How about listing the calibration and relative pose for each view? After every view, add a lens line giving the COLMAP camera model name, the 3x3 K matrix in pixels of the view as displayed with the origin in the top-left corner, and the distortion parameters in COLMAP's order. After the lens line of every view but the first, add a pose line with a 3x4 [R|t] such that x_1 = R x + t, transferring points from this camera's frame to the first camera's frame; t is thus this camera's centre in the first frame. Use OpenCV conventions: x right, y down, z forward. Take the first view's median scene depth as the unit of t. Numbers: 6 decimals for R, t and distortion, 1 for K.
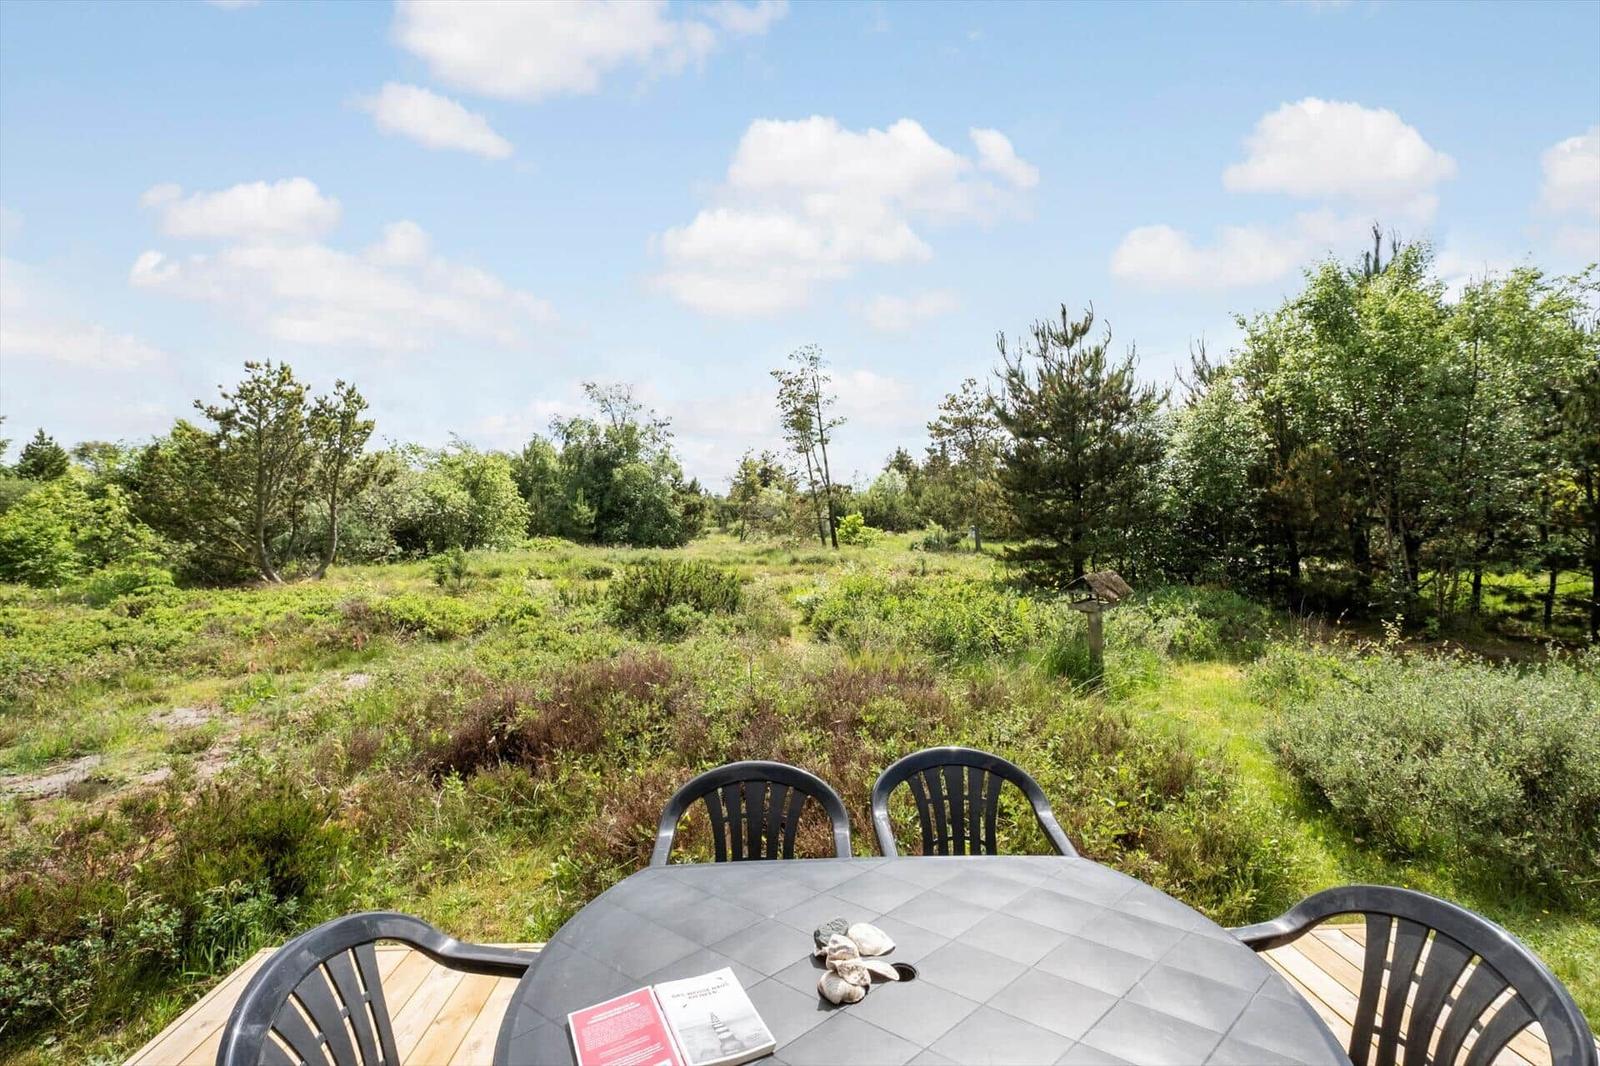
lens RADIAL K [[720.7, 0, 800.0], [0, 720.7, 533.0], [0, 0, 1]] dist [-0.001970, 0.000028]
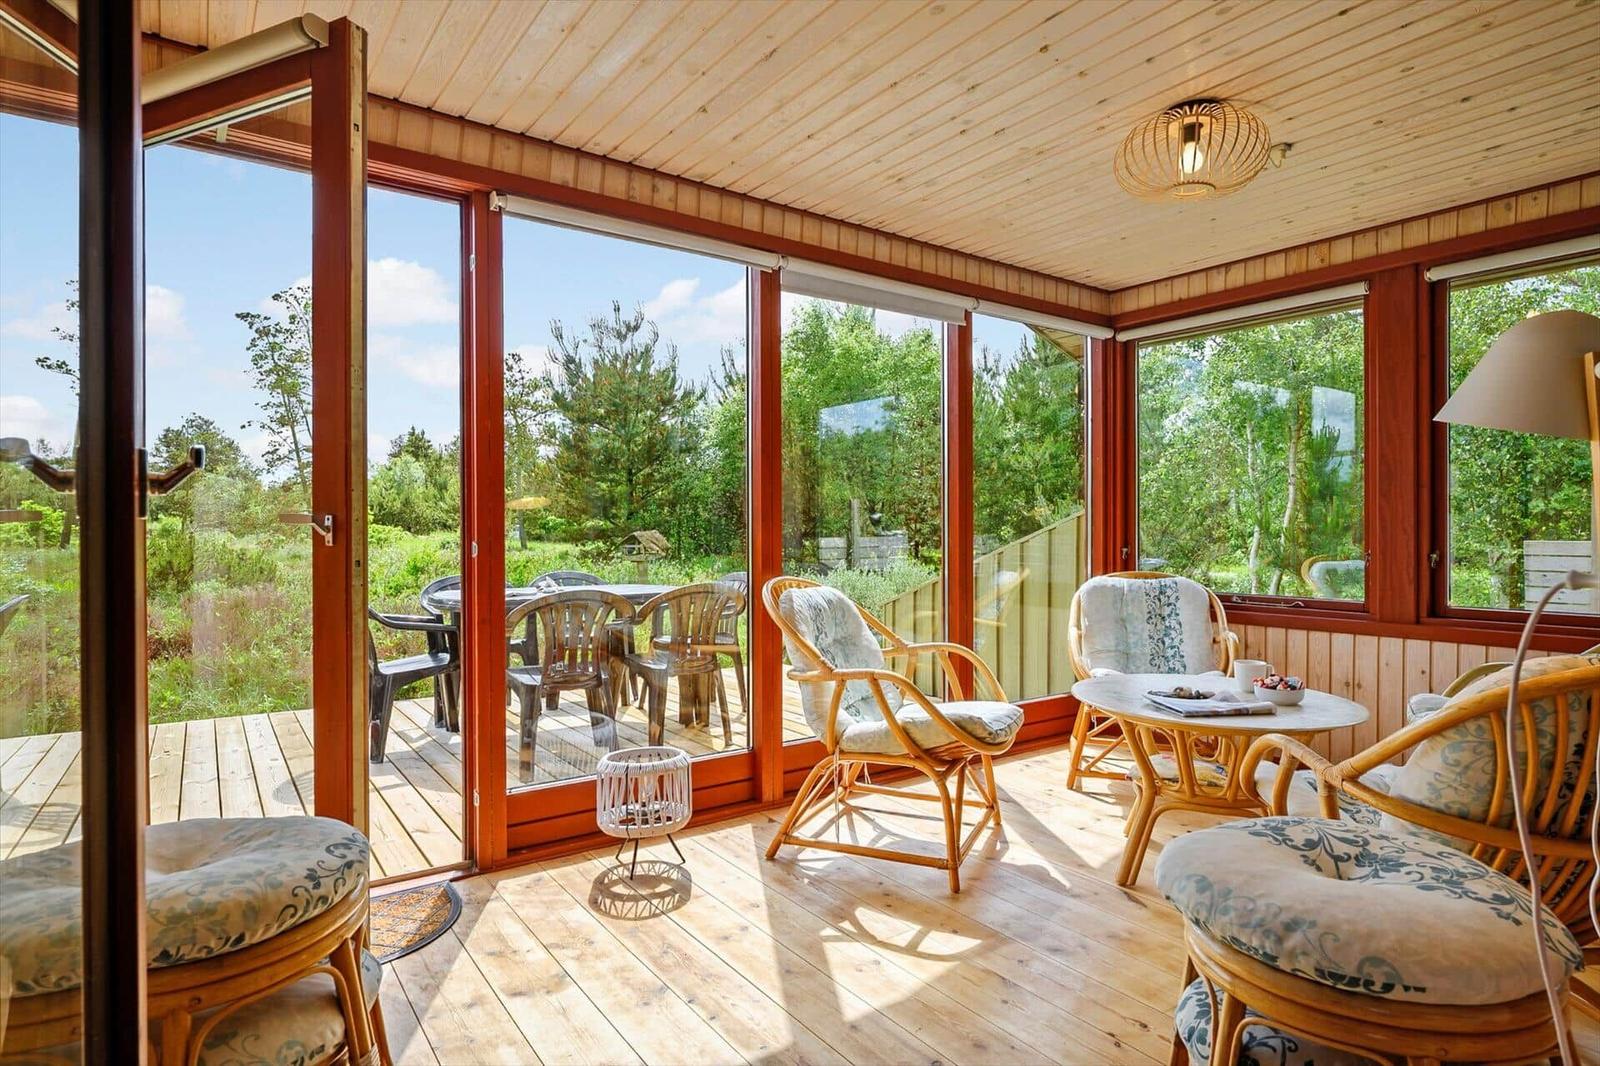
lens RADIAL K [[906.6, 0, 800.0], [0, 906.6, 533.0], [0, 0, 1]] dist [-0.002889, -0.000135]
pose [[0.852459, 0.005630, 0.522763, -0.103655], [0.001098, 0.999921, -0.012559, 0.044195], [-0.522792, 0.011280, 0.852385, -0.282742]]
